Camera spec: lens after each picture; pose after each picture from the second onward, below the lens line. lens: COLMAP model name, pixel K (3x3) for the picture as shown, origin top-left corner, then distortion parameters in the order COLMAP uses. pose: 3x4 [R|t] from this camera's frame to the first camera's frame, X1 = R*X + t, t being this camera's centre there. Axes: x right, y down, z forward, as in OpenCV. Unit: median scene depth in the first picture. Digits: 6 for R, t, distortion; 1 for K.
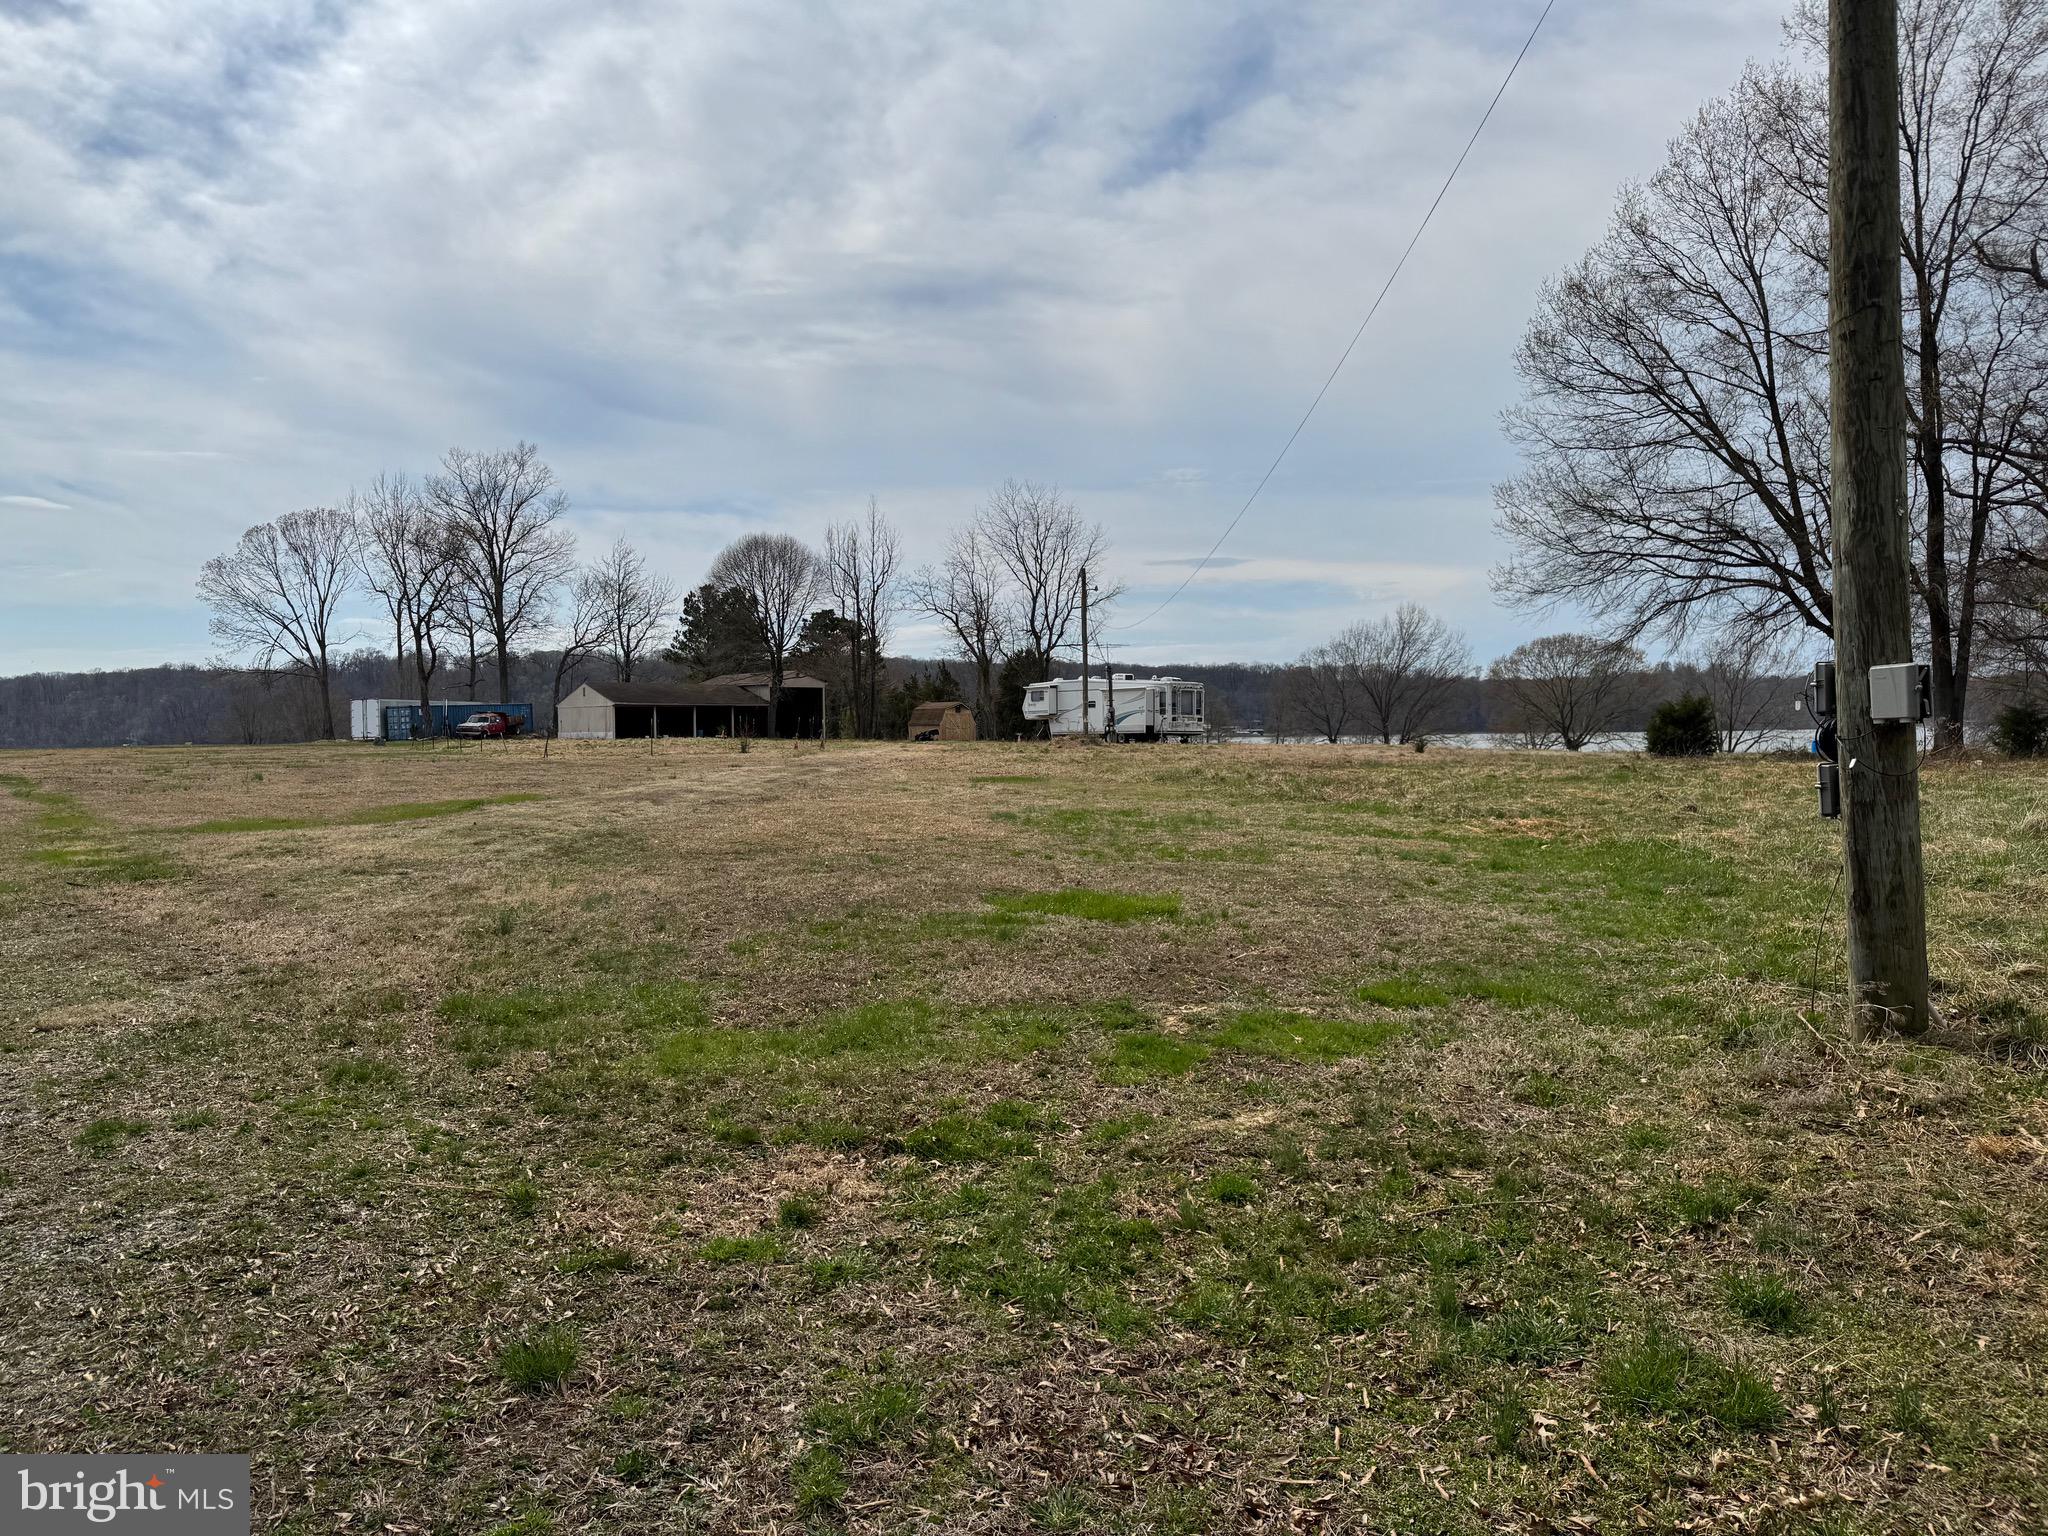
lens RADIAL K [[1468.1, 0, 1020.0], [0, 1468.1, 757.1], [0, 0, 1]] dist [0.103772, -0.156867]
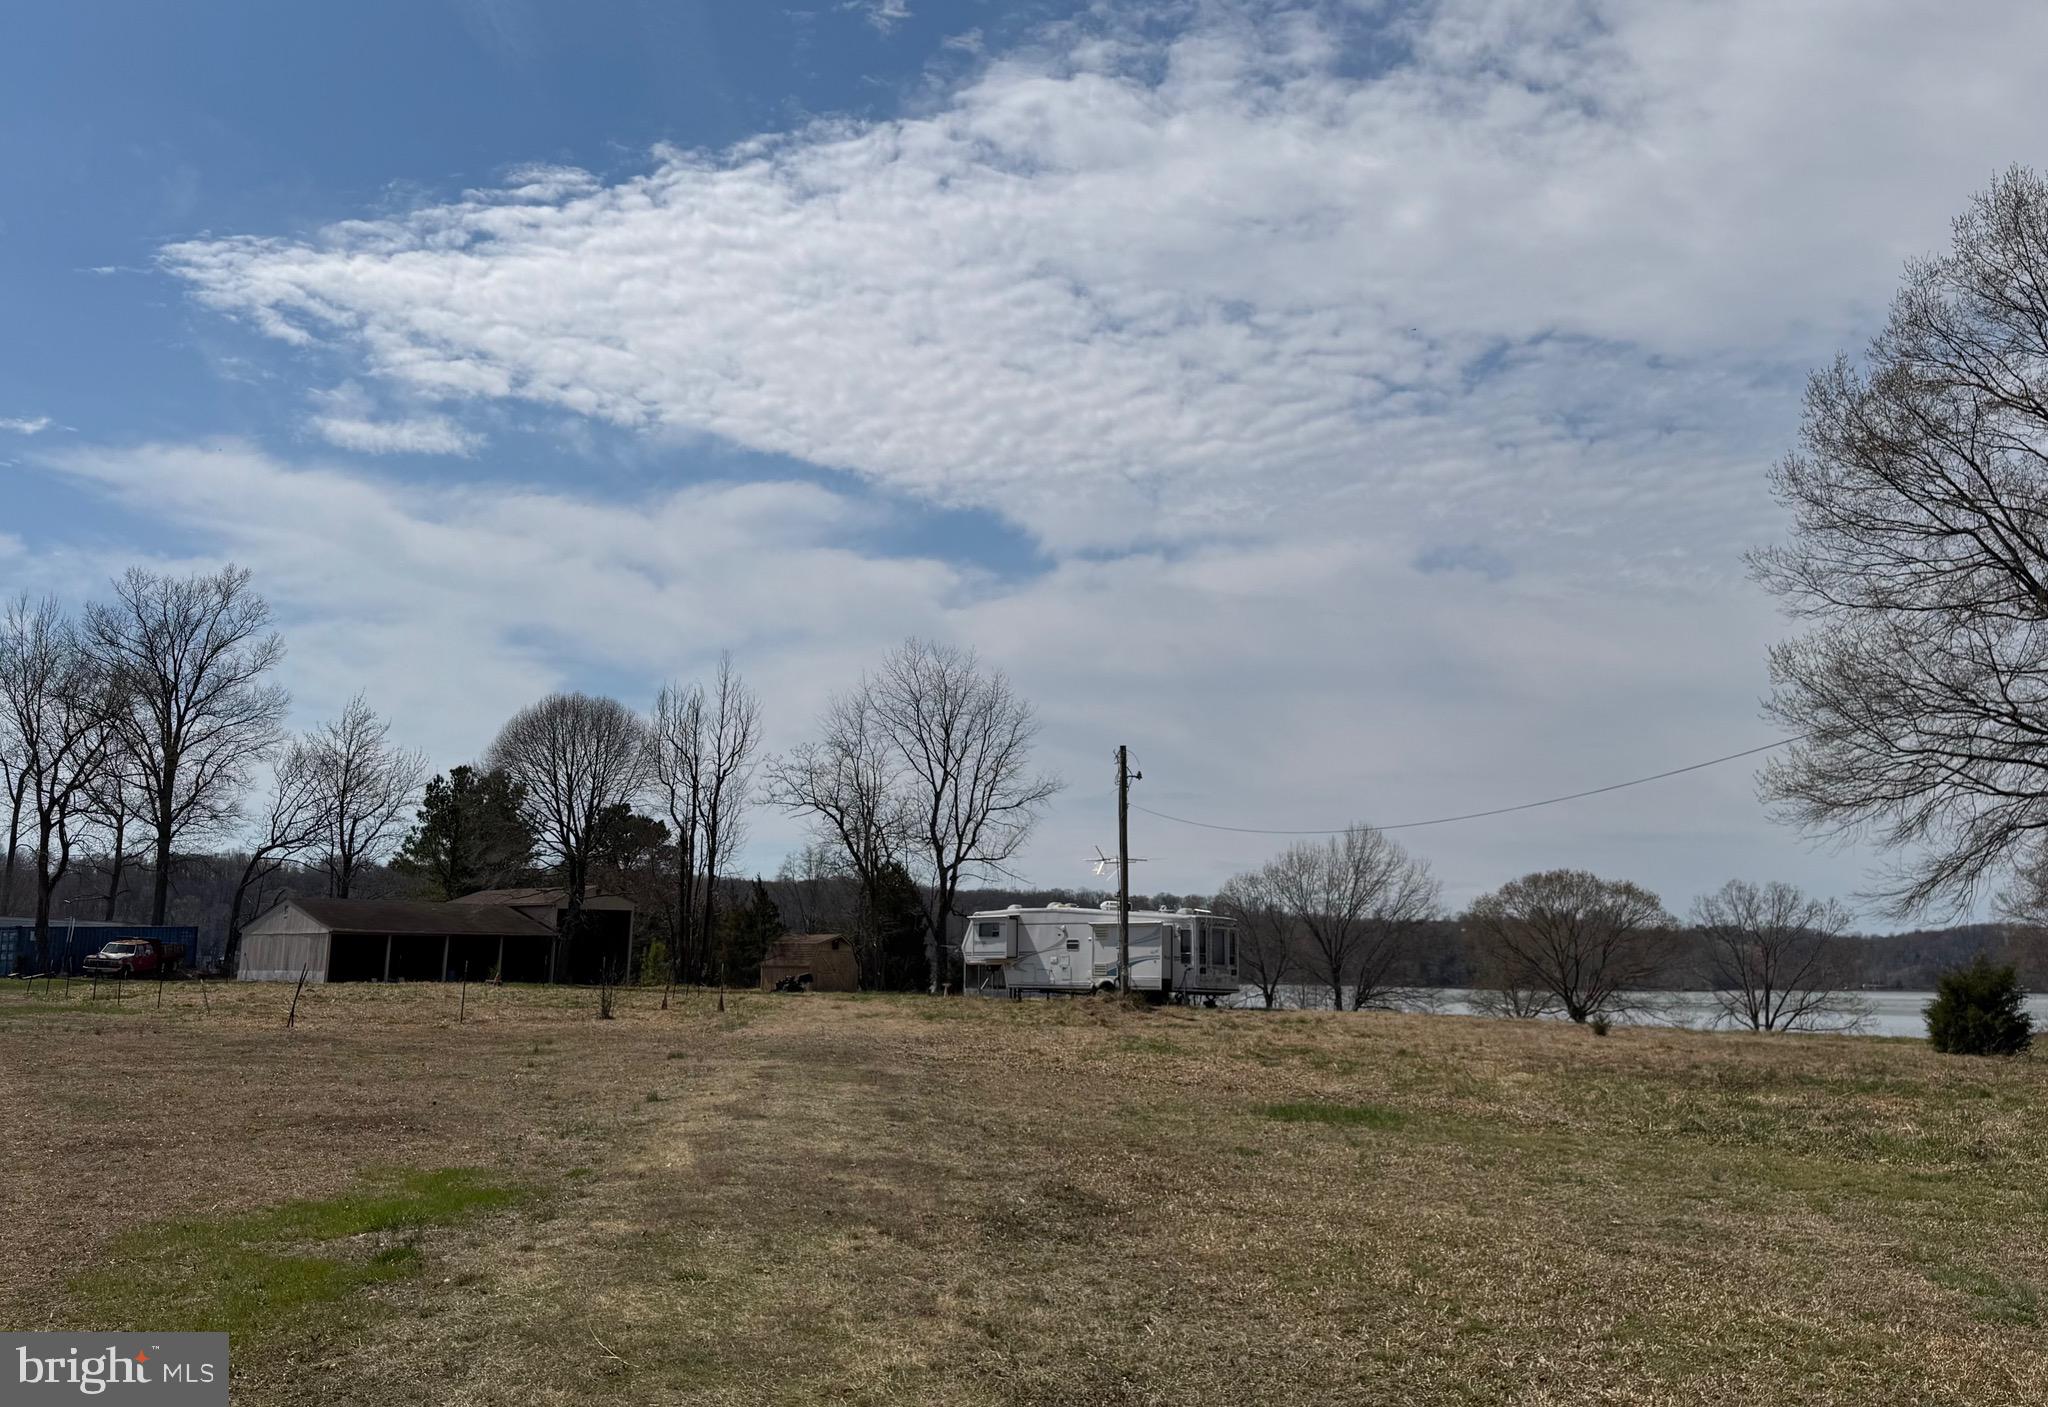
lens RADIAL K [[1749.9, 0, 1023.0], [0, 1749.9, 574.4], [0, 0, 1]] dist [0.163675, -0.295382]
pose [[0.991088, 0.050159, 0.123403, -0.058899], [-0.019553, 0.971141, -0.237702, -0.004930], [-0.131765, 0.233171, 0.963467, 0.101285]]
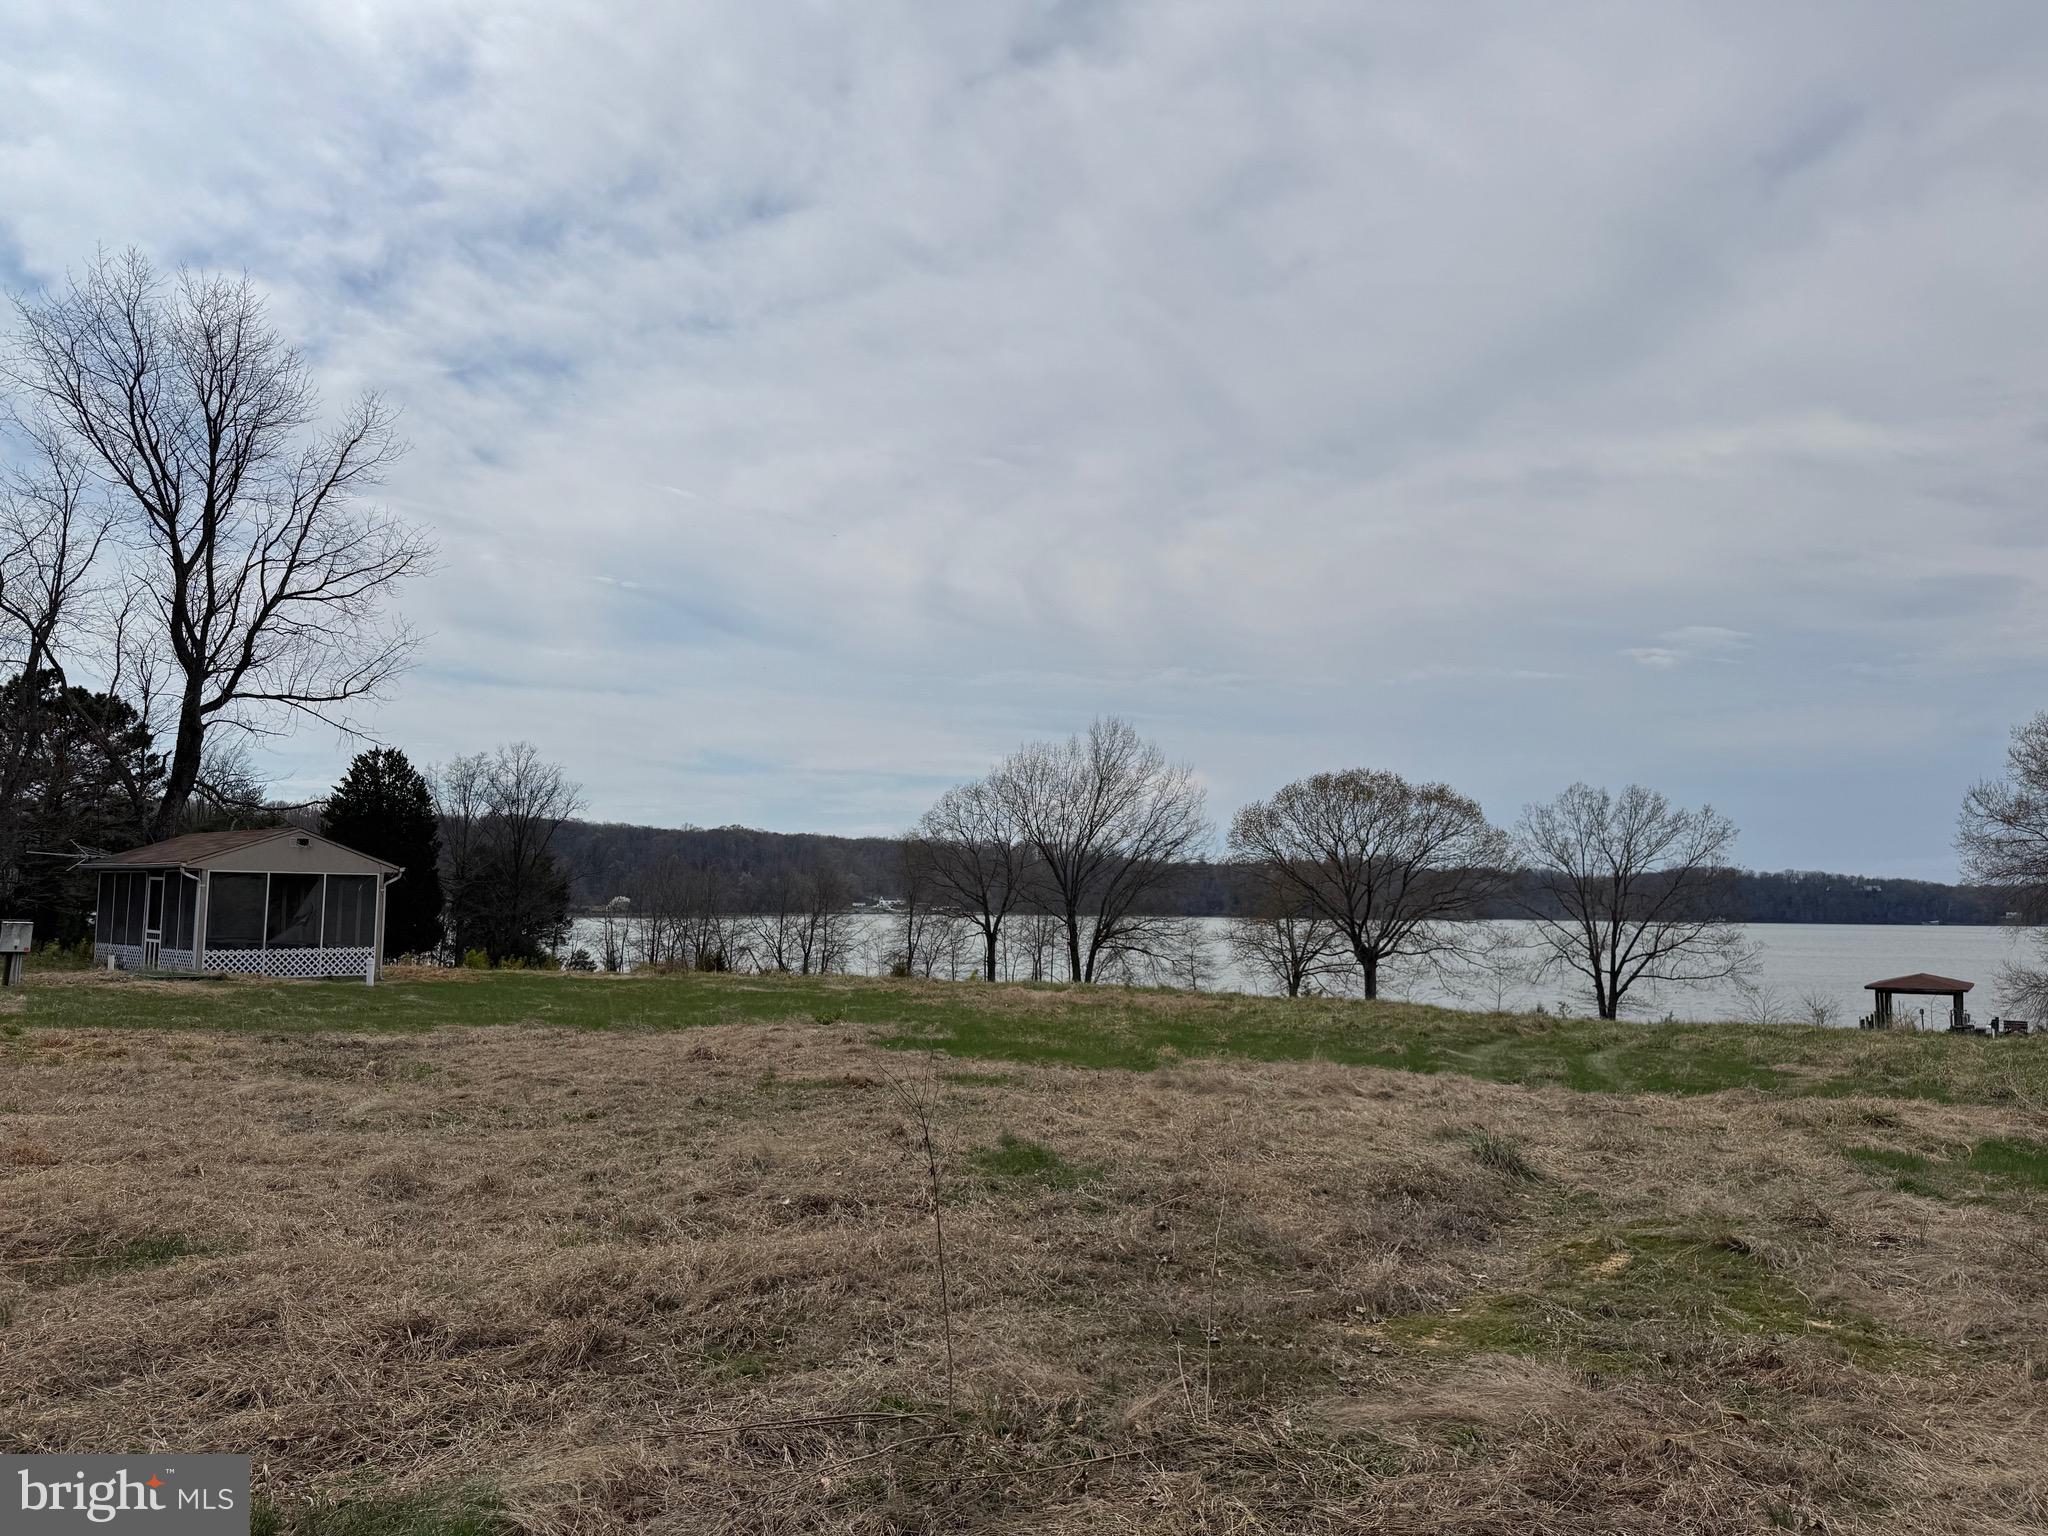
lens RADIAL K [[1468.1, 0, 1020.0], [0, 1468.1, 757.1], [0, 0, 1]] dist [0.103772, -0.156867]
pose [[0.978061, 0.043211, 0.203786, 0.135066], [-0.019144, 0.992755, -0.118622, -0.017707], [-0.207436, 0.112118, 0.971802, 0.553797]]
